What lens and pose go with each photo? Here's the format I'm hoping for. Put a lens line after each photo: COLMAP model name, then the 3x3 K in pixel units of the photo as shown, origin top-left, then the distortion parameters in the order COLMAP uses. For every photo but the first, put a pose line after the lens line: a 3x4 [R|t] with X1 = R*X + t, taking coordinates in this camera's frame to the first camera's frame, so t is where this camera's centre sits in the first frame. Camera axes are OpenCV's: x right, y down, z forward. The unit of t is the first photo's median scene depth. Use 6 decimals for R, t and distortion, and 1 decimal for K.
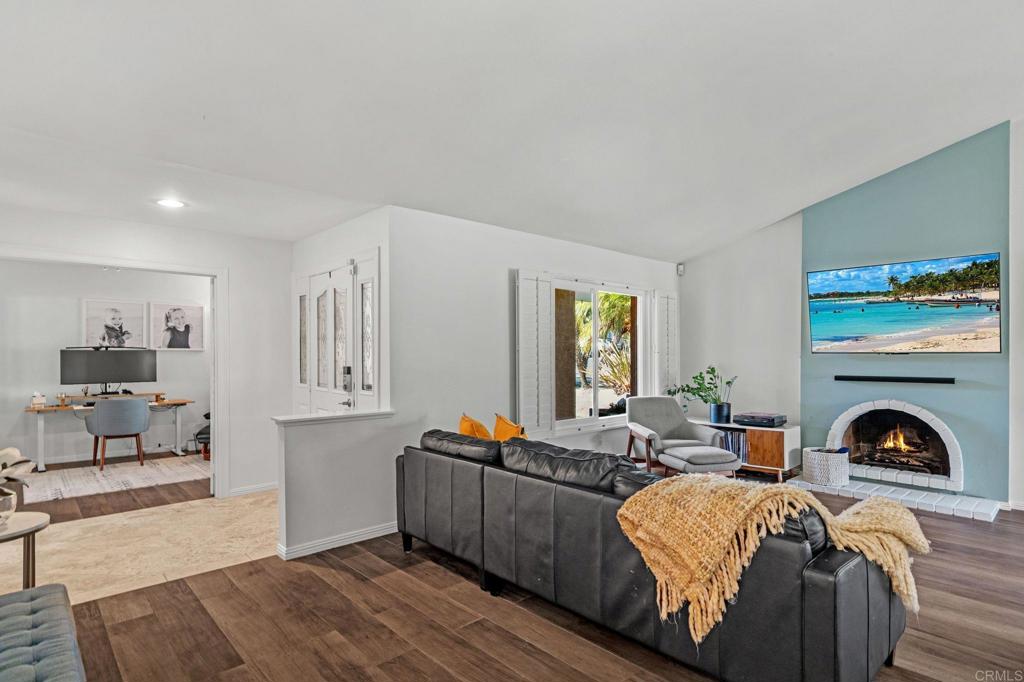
lens RADIAL K [[534.7, 0, 513.1], [0, 534.7, 348.7], [0, 0, 1]] dist [0.001638, 0.000472]
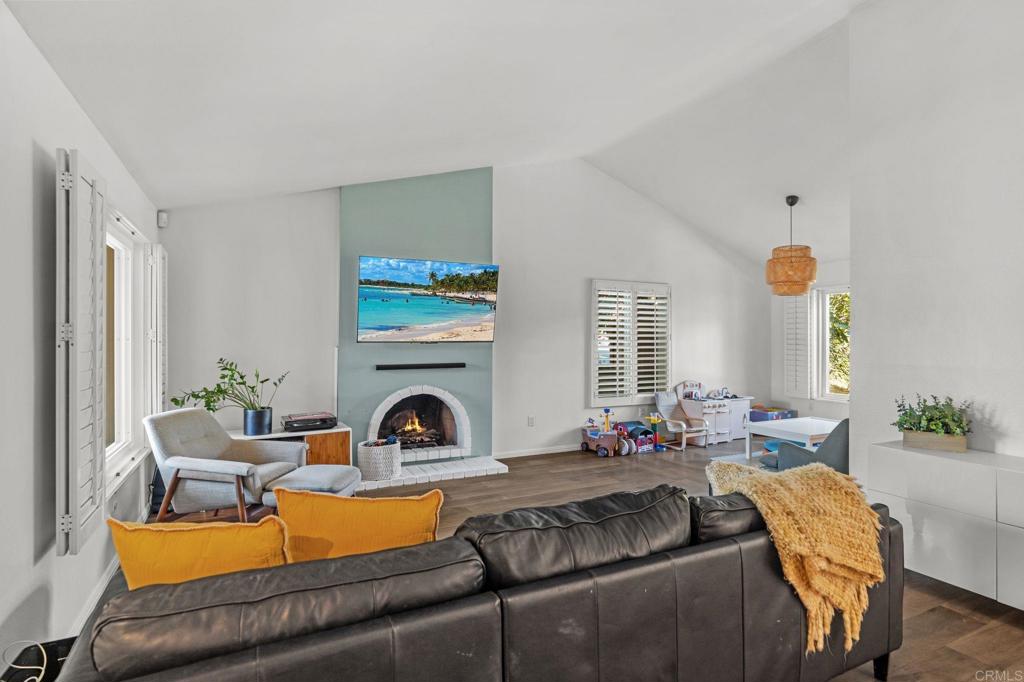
lens RADIAL K [[534.7, 0, 513.5], [0, 534.7, 336.3], [0, 0, 1]] dist [0.001638, 0.000472]
pose [[0.276720, 0.008941, 0.960909, -0.292847], [-0.008546, 0.999940, -0.006843, 0.001900], [-0.960913, -0.006318, 0.276780, 0.531010]]
